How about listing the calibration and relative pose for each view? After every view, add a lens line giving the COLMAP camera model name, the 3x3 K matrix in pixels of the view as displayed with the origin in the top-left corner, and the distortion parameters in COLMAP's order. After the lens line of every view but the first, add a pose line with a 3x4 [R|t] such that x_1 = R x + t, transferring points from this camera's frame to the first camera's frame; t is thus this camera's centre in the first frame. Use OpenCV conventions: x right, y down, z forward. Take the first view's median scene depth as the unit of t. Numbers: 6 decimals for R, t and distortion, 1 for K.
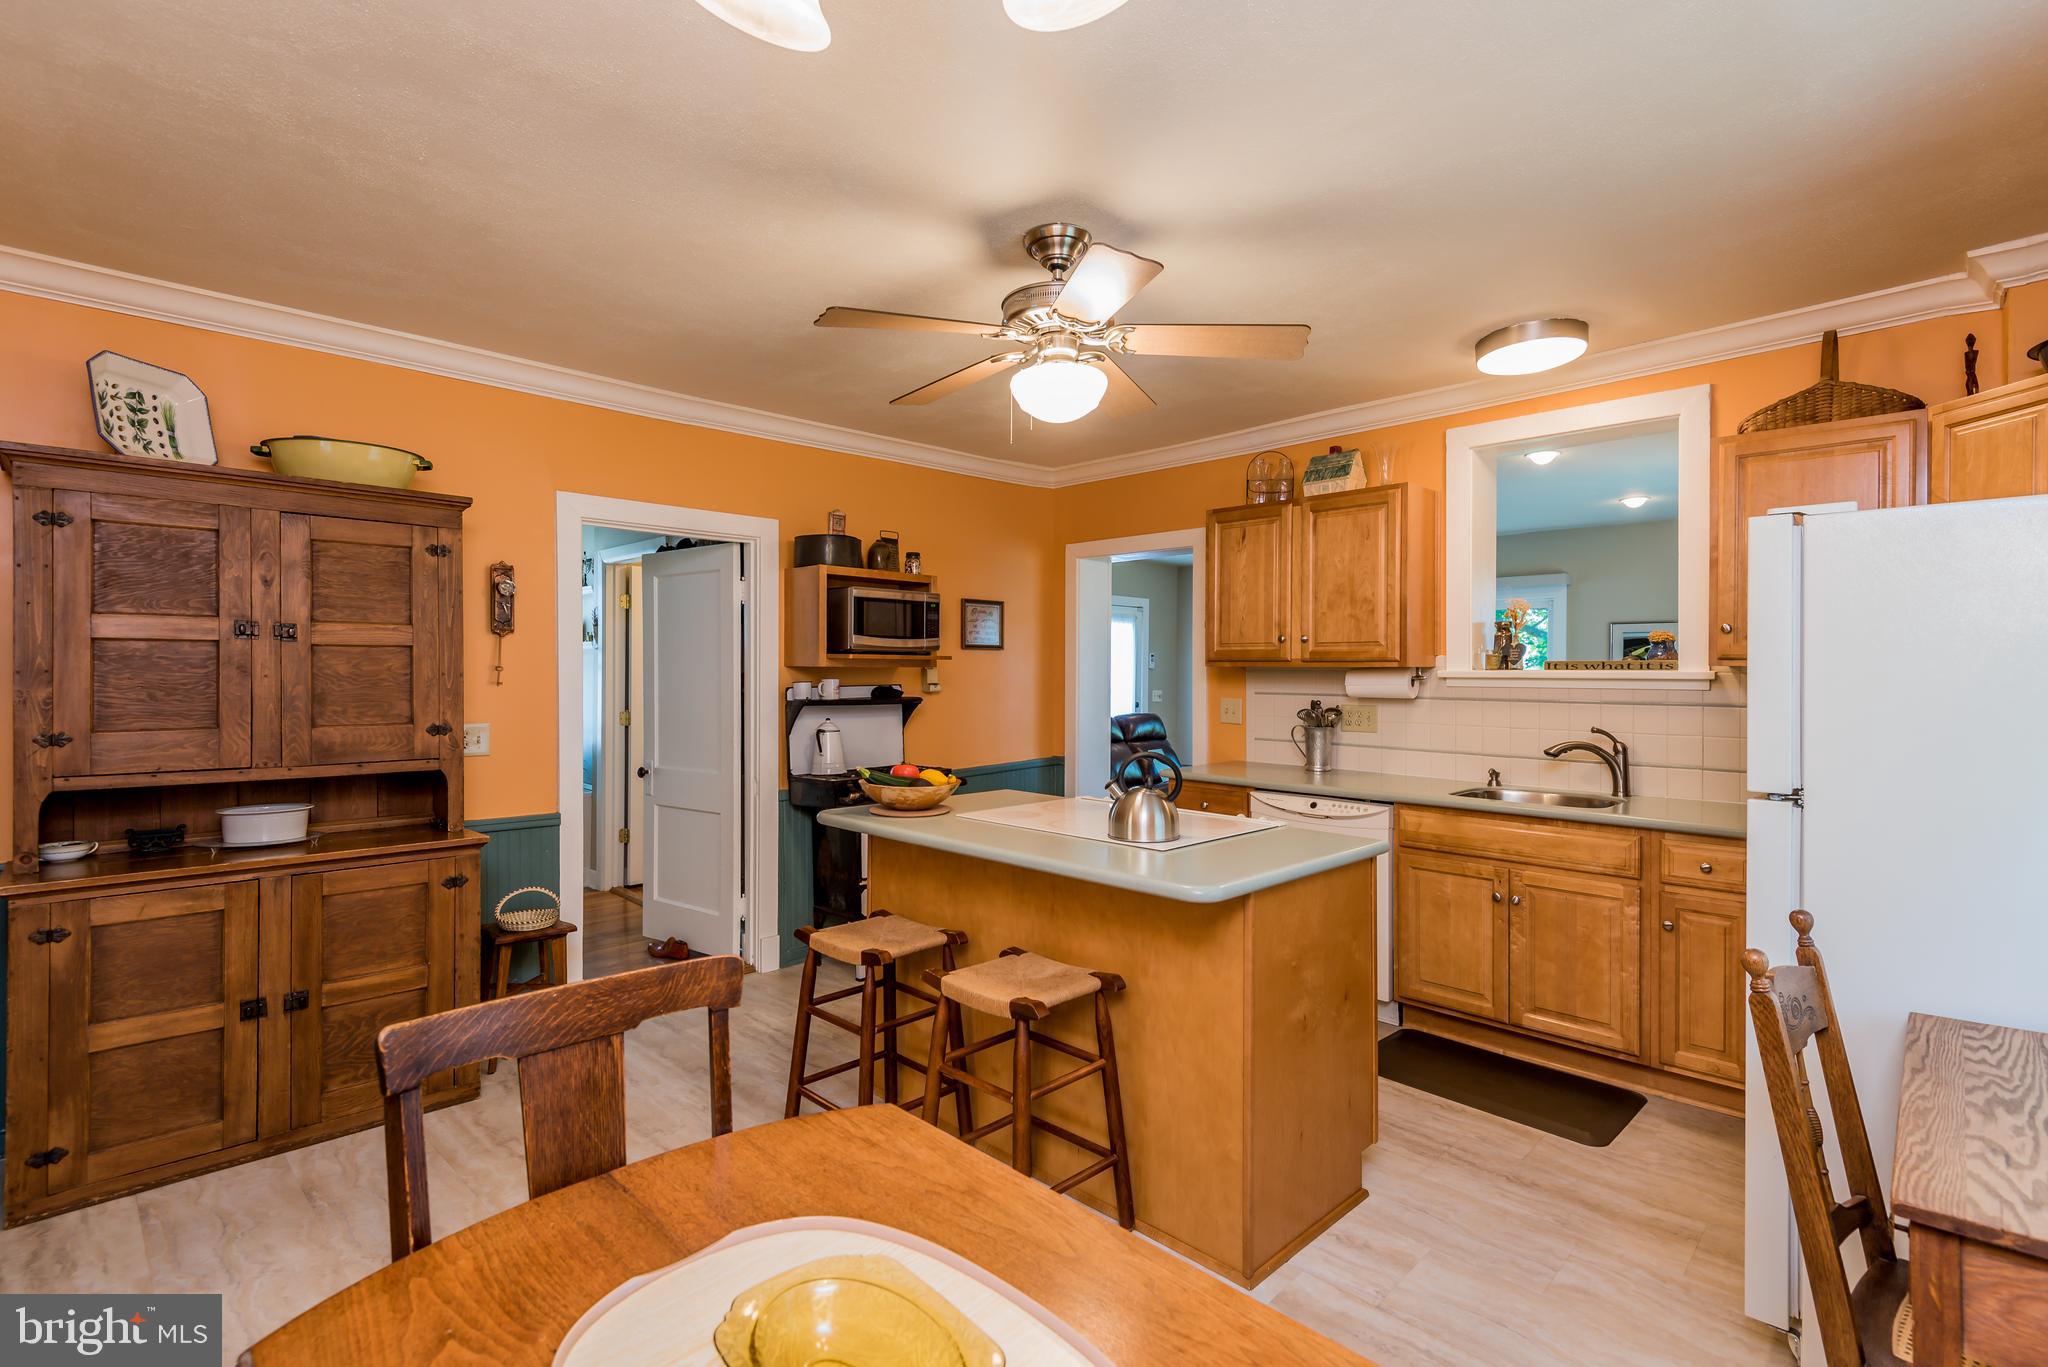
lens RADIAL K [[954.1, 0, 1013.8], [0, 954.1, 678.3], [0, 0, 1]] dist [0.026143, -0.008912]
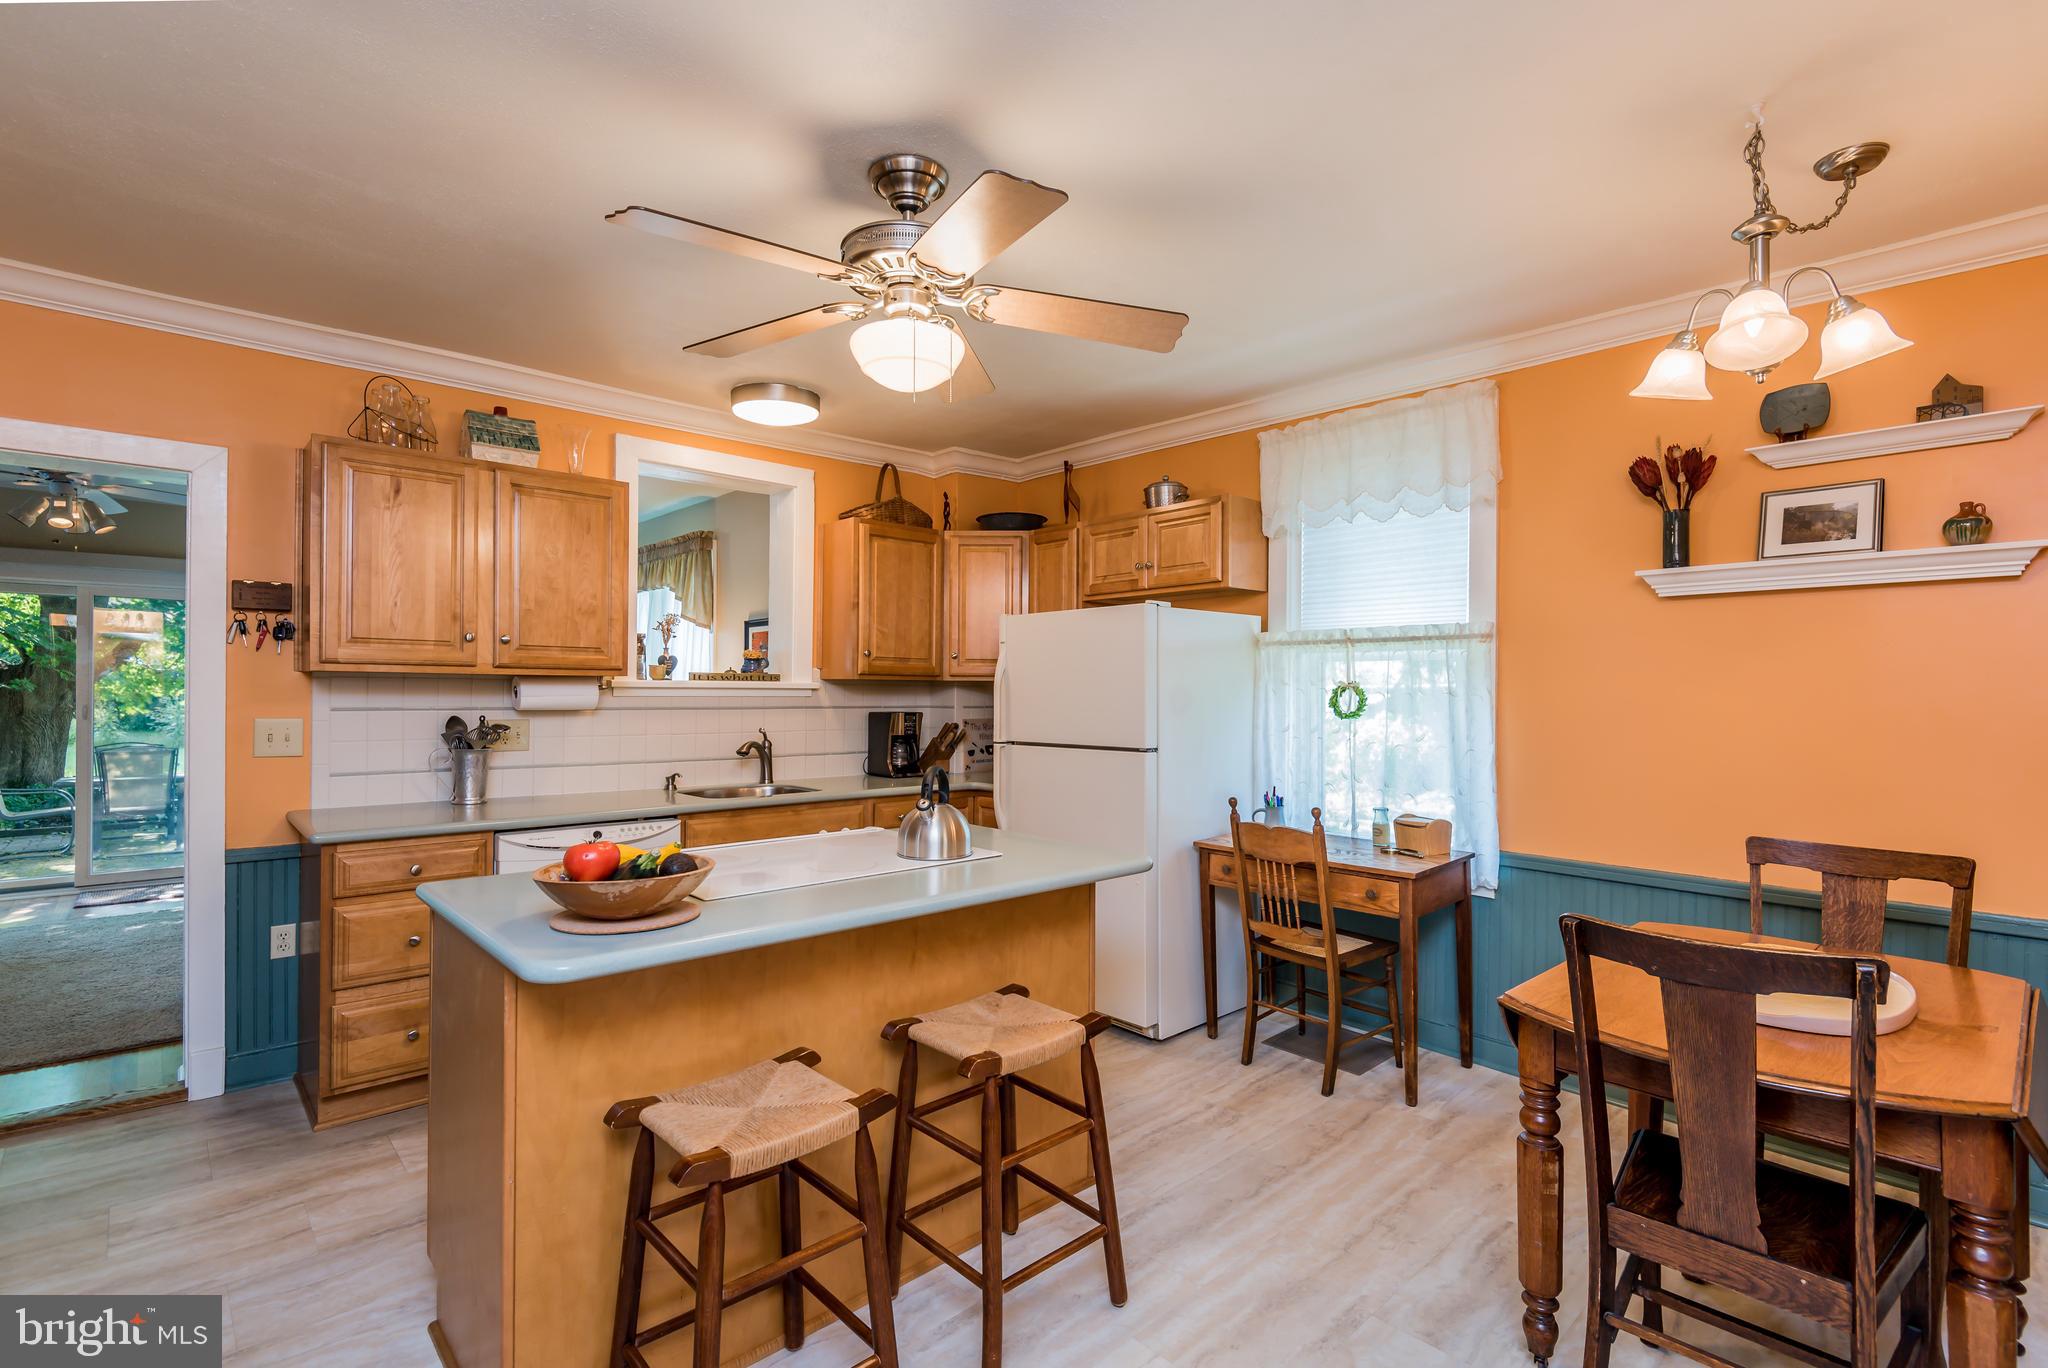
lens RADIAL K [[954.1, 0, 1032.1], [0, 954.1, 690.2], [0, 0, 1]] dist [0.026143, -0.008912]
pose [[0.025297, -0.005054, 0.999667, -0.516400], [0.000405, 0.999987, 0.005046, -0.002245], [-0.999680, 0.000277, 0.025298, 0.554271]]
